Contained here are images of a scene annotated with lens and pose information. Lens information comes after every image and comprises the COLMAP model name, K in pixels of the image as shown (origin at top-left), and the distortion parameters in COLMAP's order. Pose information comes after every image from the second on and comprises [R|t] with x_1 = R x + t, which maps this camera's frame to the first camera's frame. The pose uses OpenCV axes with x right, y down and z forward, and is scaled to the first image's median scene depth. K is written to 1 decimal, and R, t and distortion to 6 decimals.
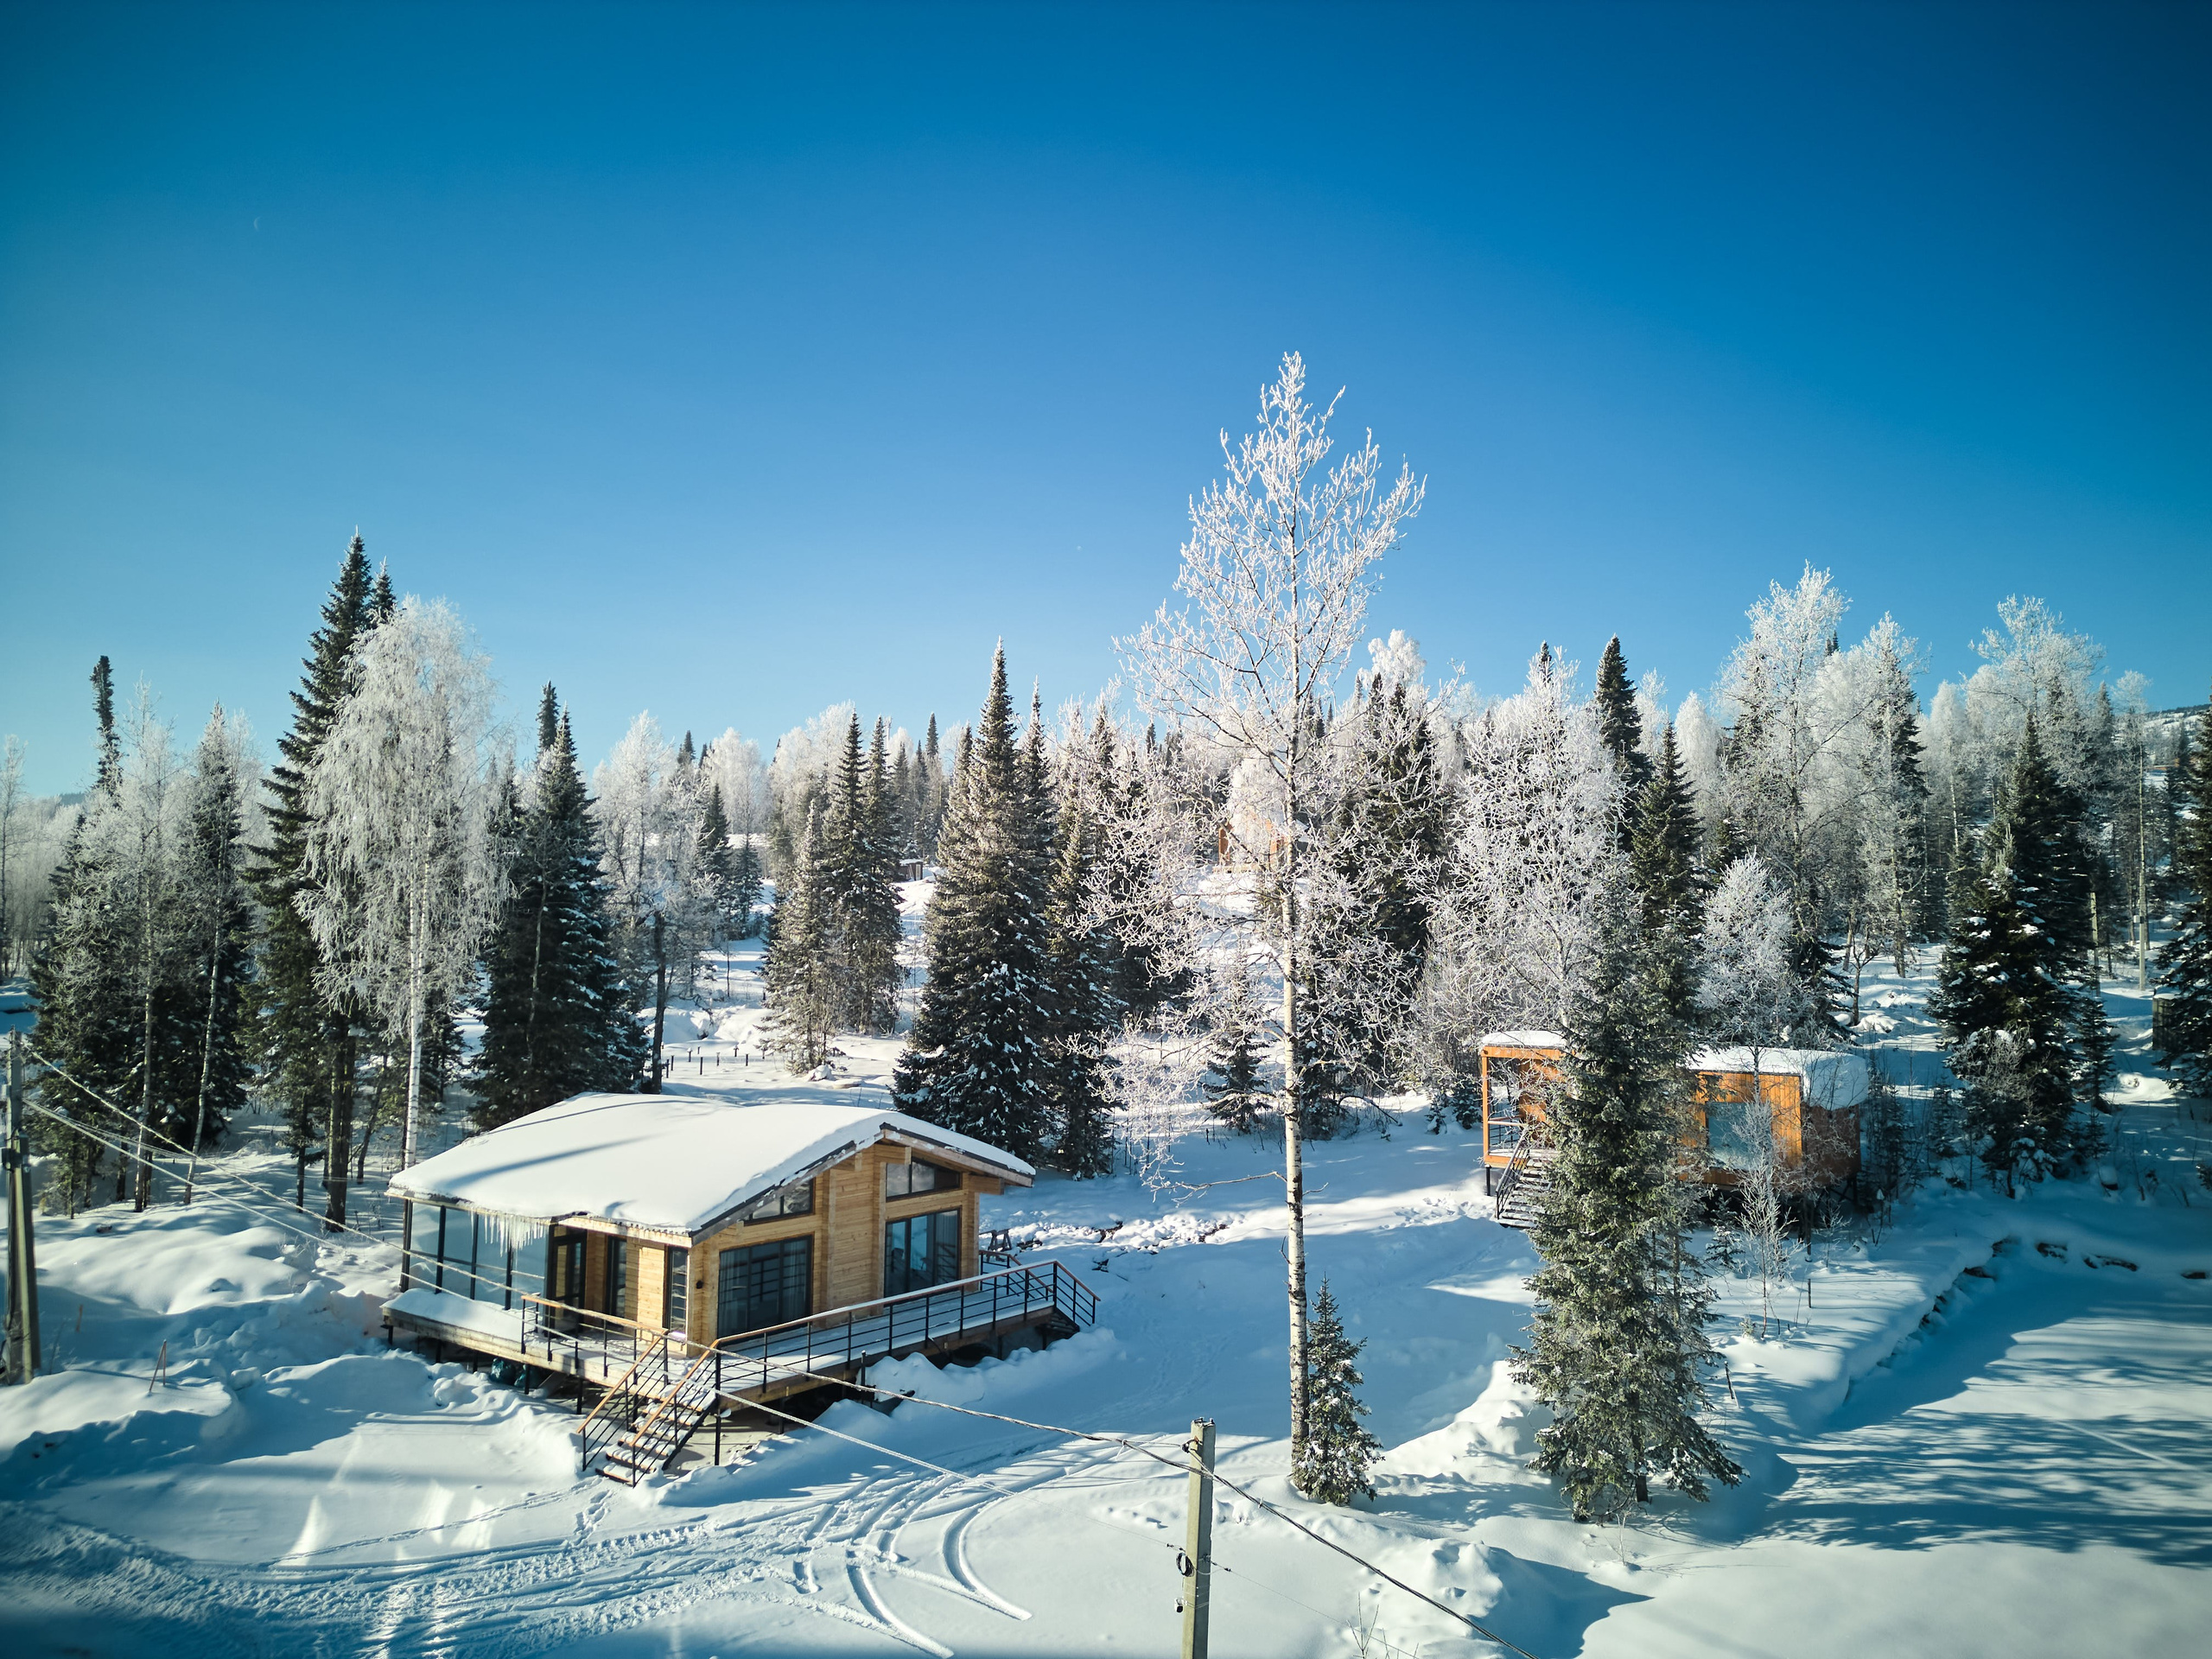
lens RADIAL K [[1537.4, 0, 1107.2], [0, 1537.4, 821.2], [0, 0, 1]] dist [0.089094, -0.085234]
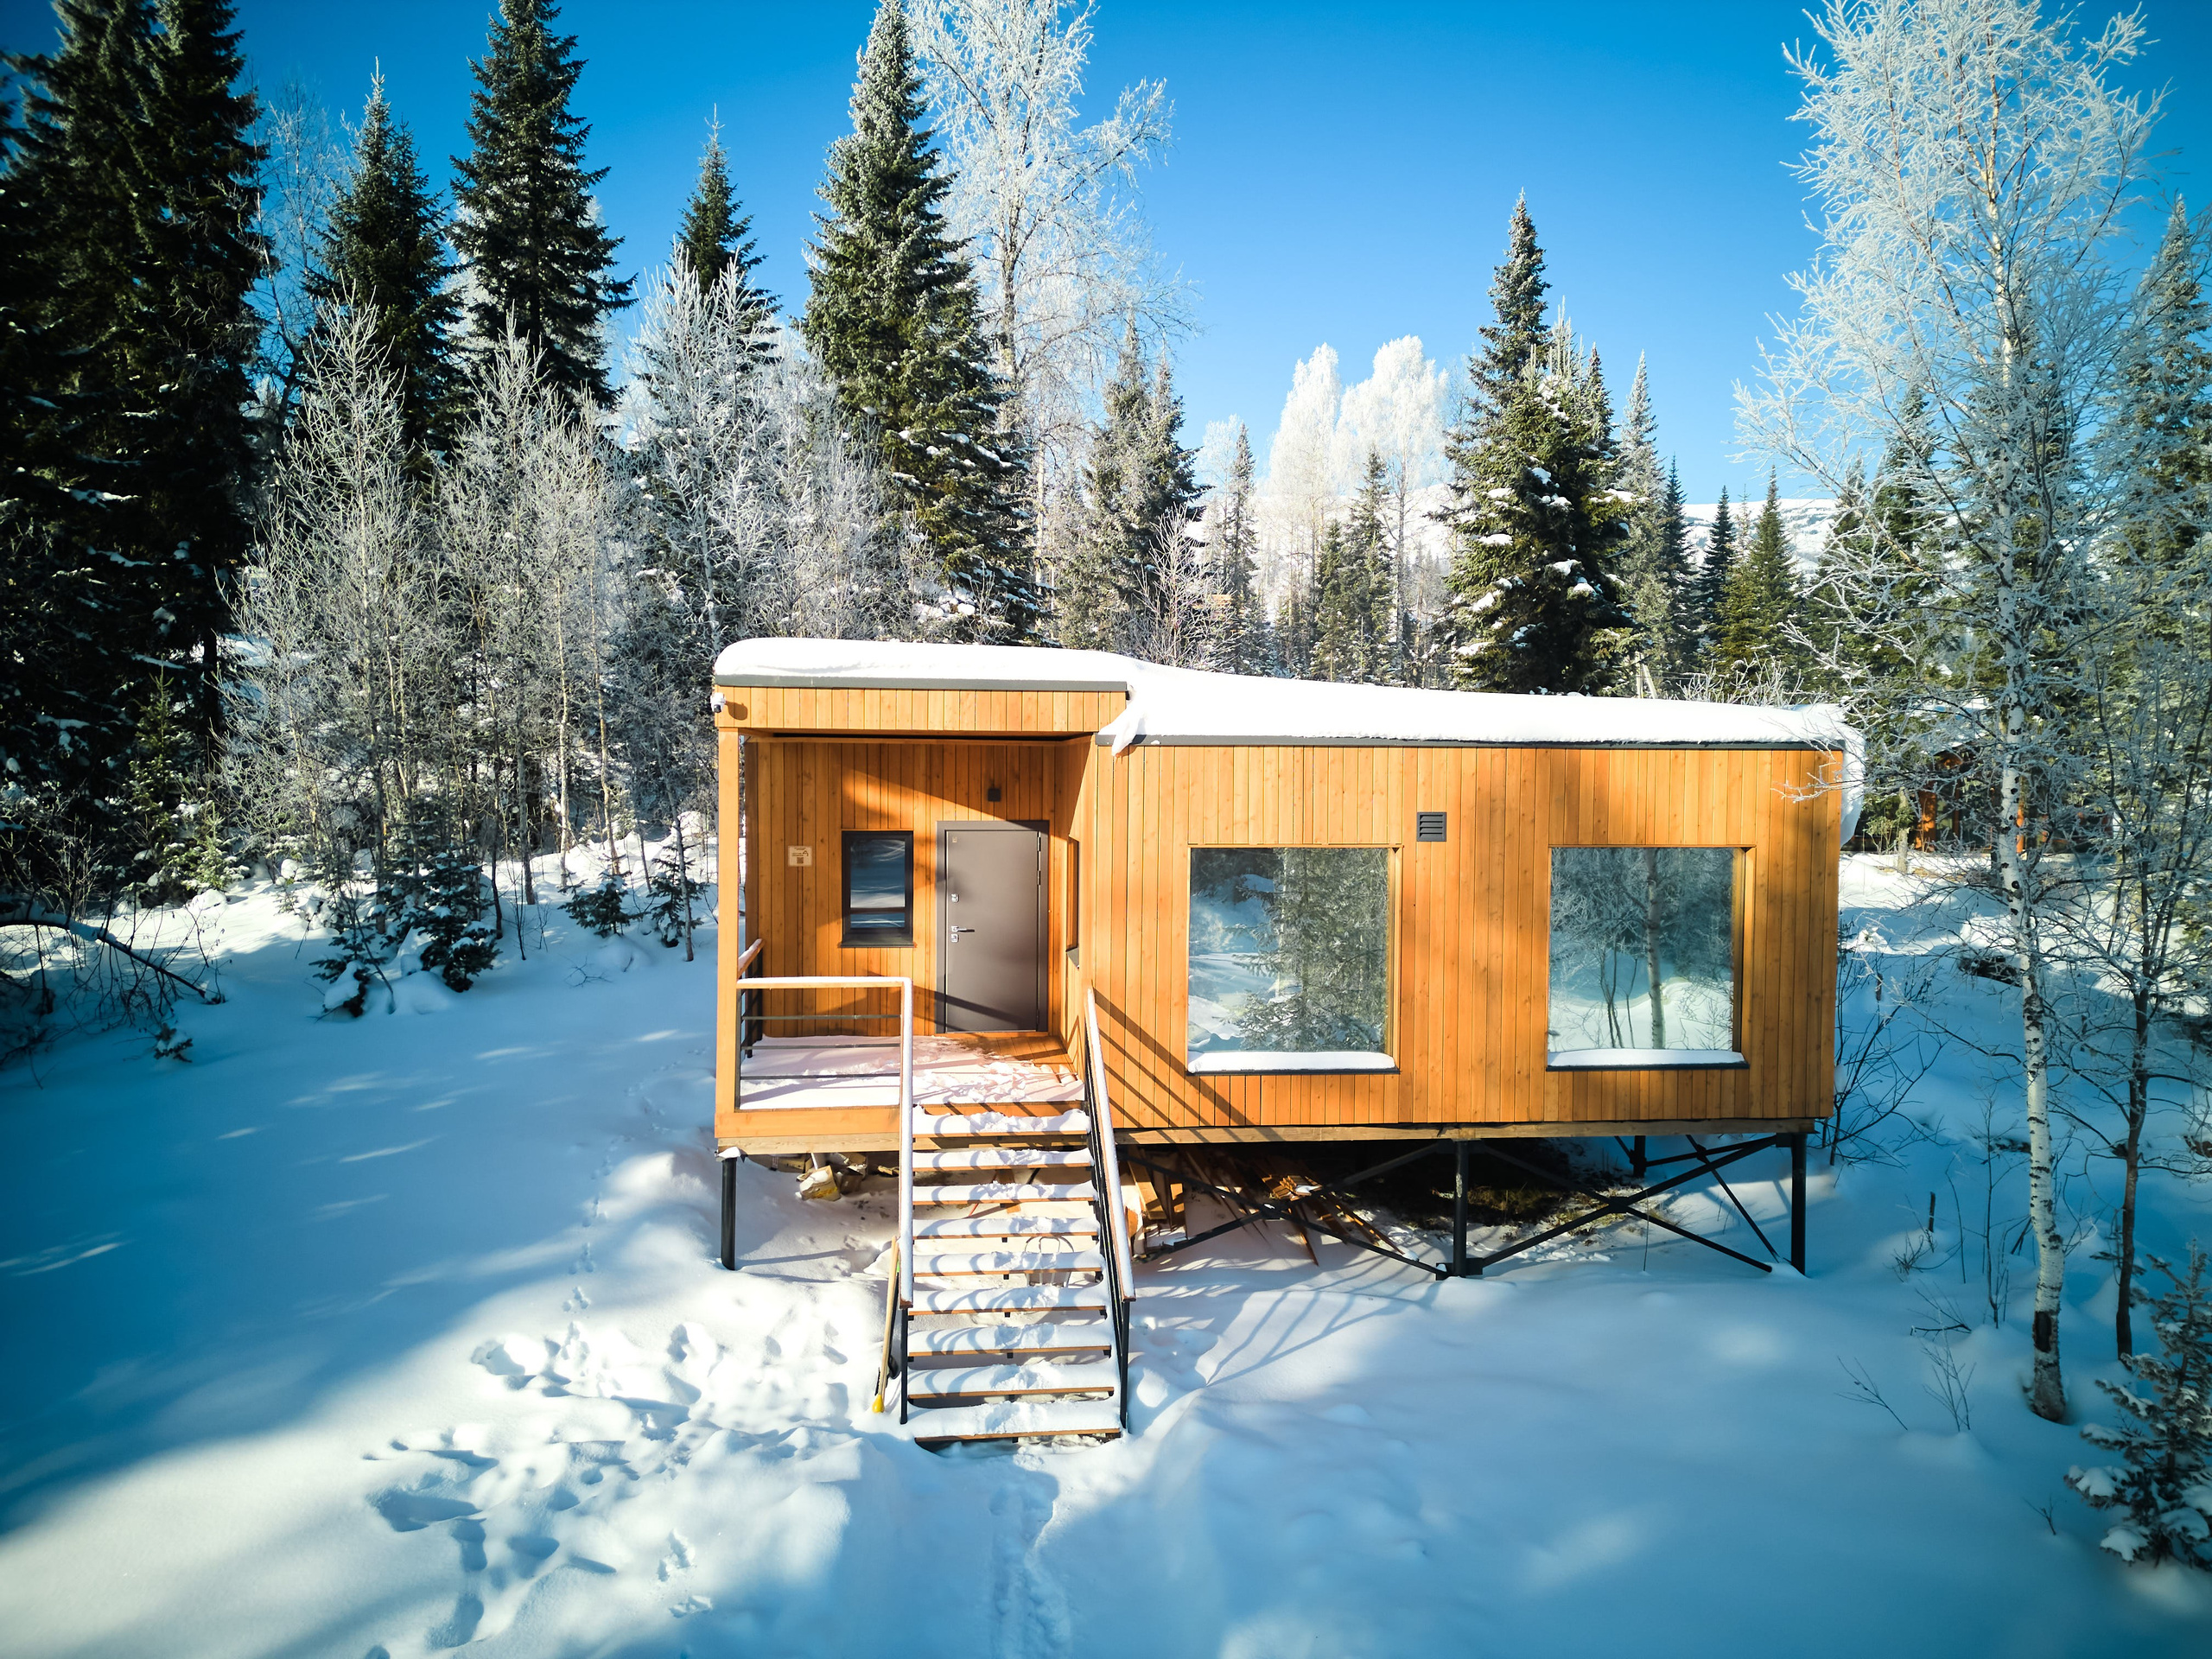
lens RADIAL K [[1532.5, 0, 1109.2], [0, 1532.5, 837.7], [0, 0, 1]] dist [0.064854, -0.039269]
pose [[0.697432, -0.036130, 0.715740, 0.143219], [-0.069140, 0.990677, 0.117380, 0.179052], [-0.713308, -0.131351, 0.688432, 1.032352]]
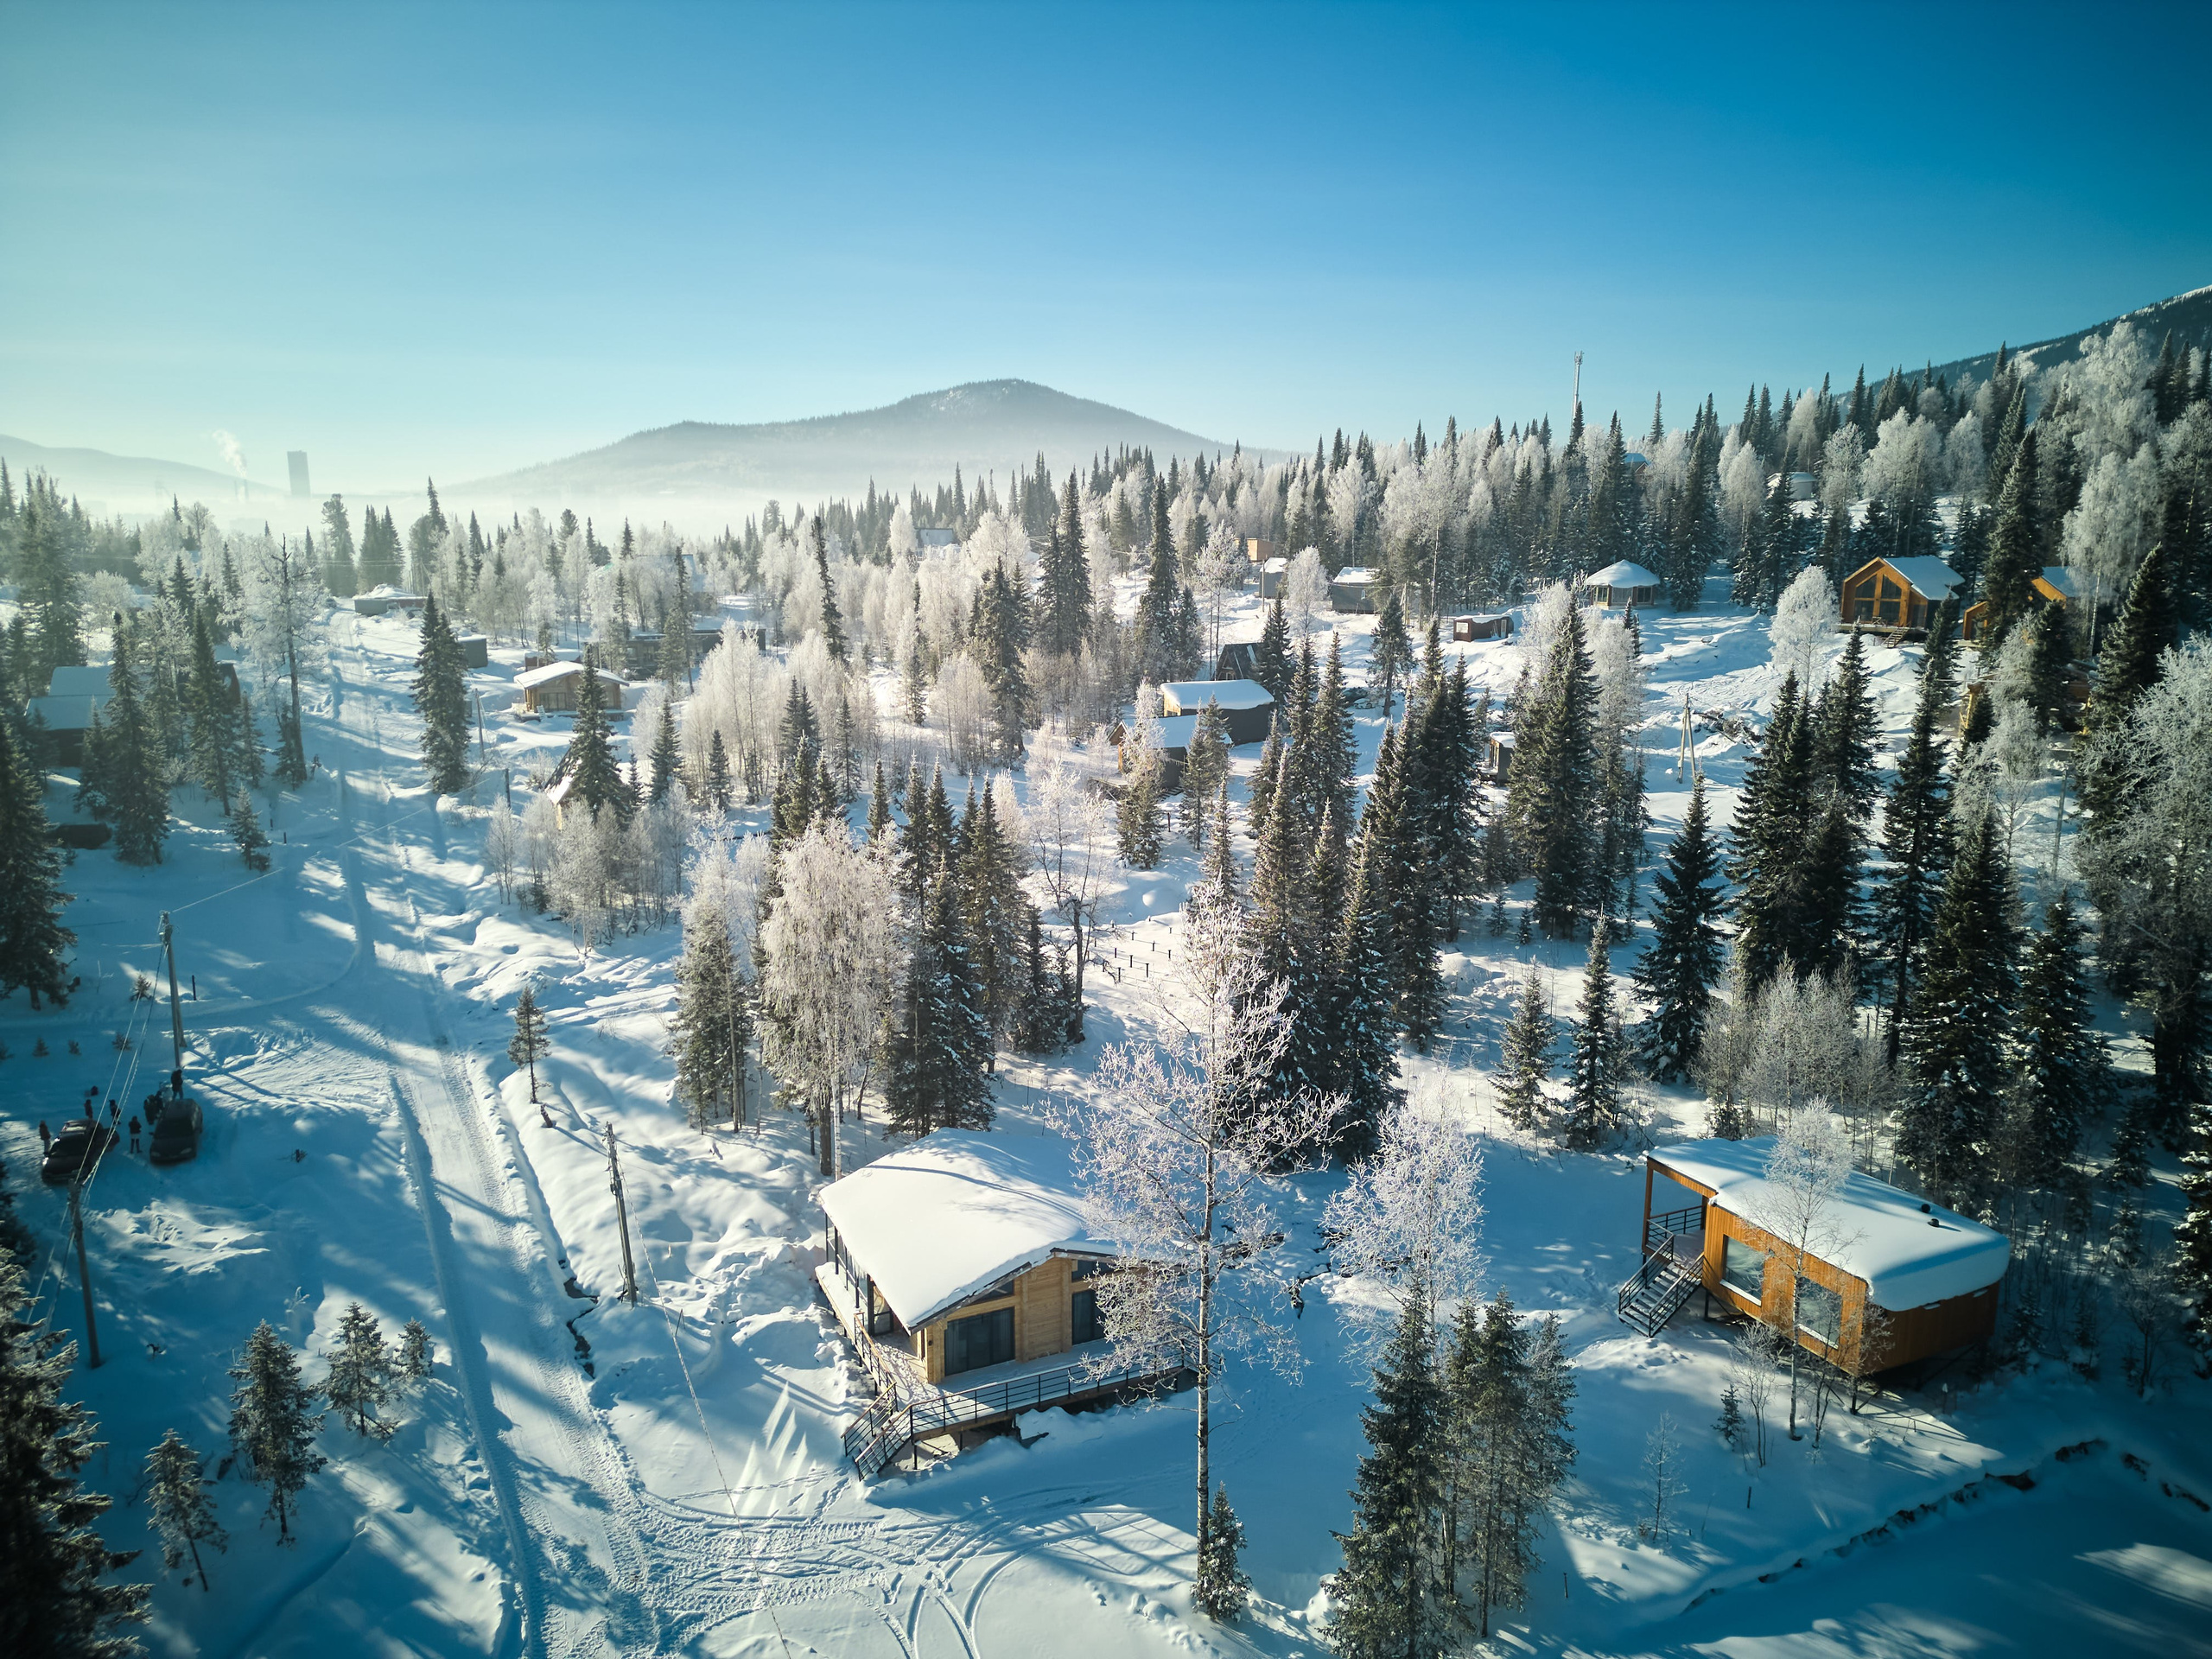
lens RADIAL K [[1540.0, 0, 1107.4], [0, 1540.0, 820.9], [0, 0, 1]] dist [0.082266, -0.075952]
pose [[0.890455, 0.077259, -0.448466, 0.508093], [0.047576, 0.964278, 0.260585, -0.554300], [0.452578, -0.253376, 0.854970, -0.150046]]
